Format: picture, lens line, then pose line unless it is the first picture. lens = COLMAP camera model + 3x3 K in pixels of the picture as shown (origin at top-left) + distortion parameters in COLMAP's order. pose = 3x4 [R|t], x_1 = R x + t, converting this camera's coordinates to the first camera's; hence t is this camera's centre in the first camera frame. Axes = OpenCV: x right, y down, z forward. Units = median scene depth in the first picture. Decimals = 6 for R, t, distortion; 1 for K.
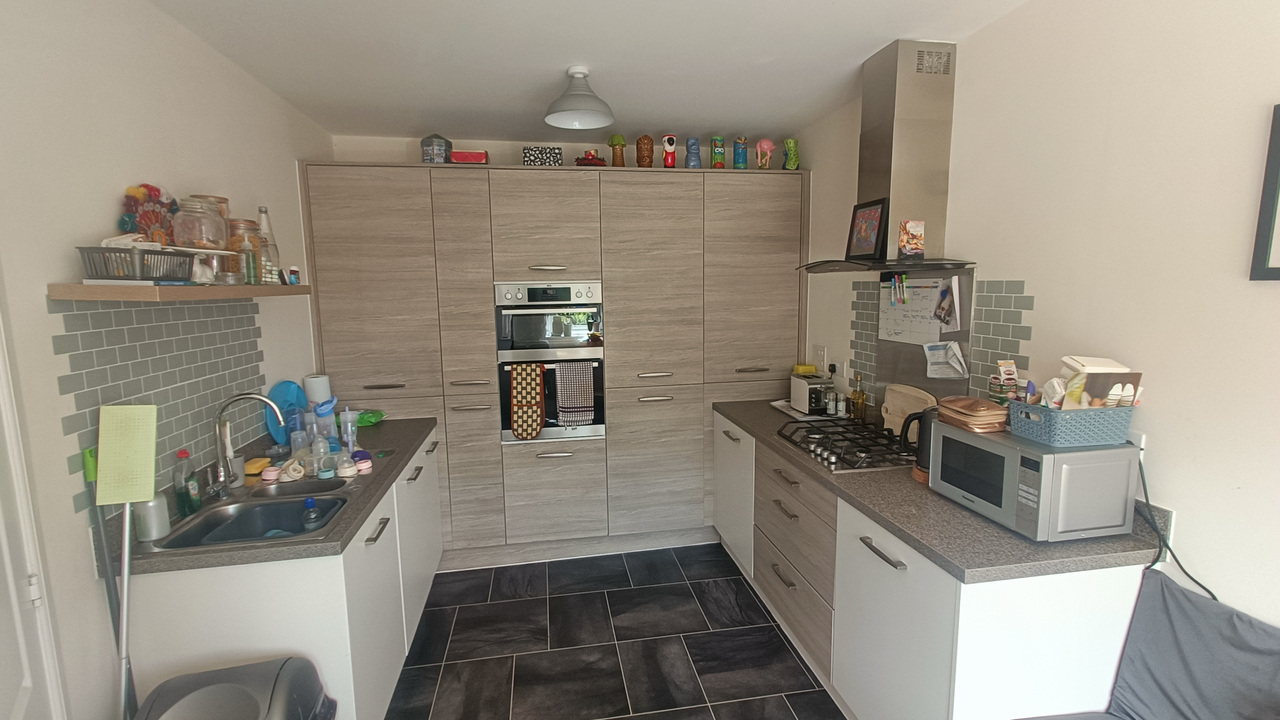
lens RADIAL K [[573.2, 0, 641.2], [0, 573.2, 361.6], [0, 0, 1]] dist [-0.000879, 0.000609]
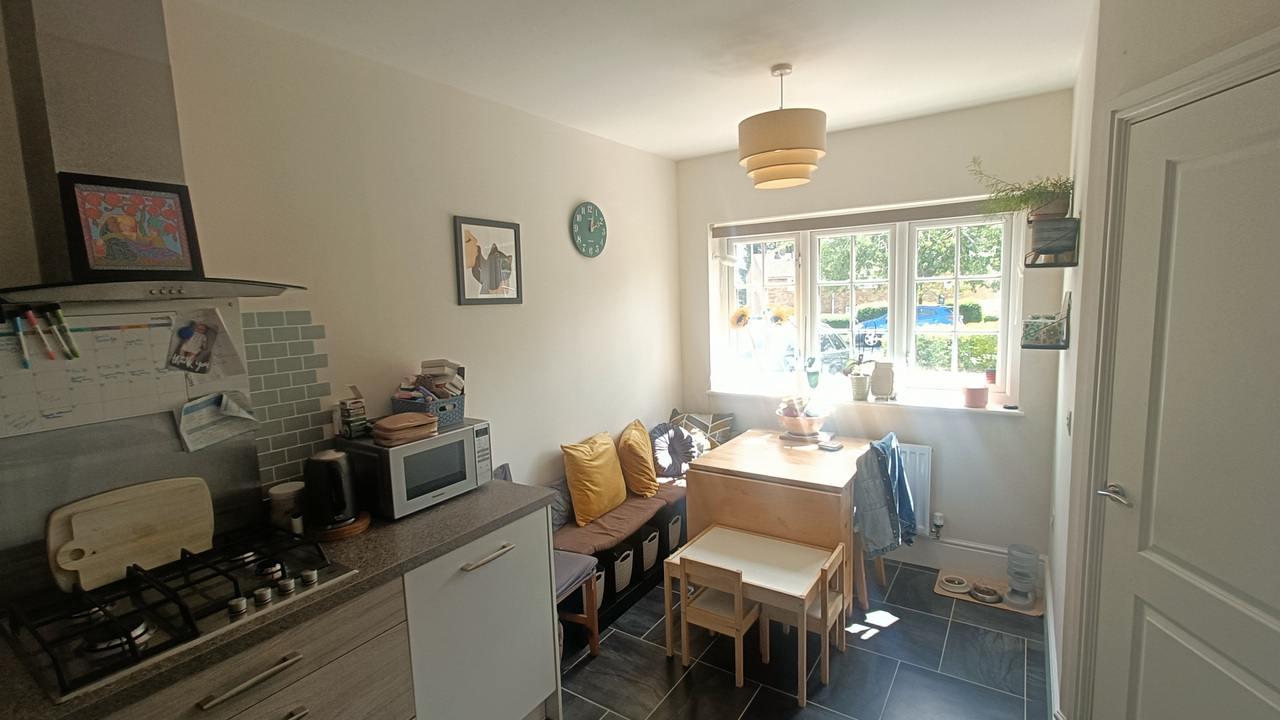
lens RADIAL K [[573.2, 0, 639.4], [0, 573.2, 360.8], [0, 0, 1]] dist [-0.000879, 0.000609]
pose [[-0.728337, -0.034685, 0.684341, -0.382464], [0.139789, 0.970193, 0.197949, -0.146348], [-0.670809, 0.239837, -0.701779, 1.124686]]
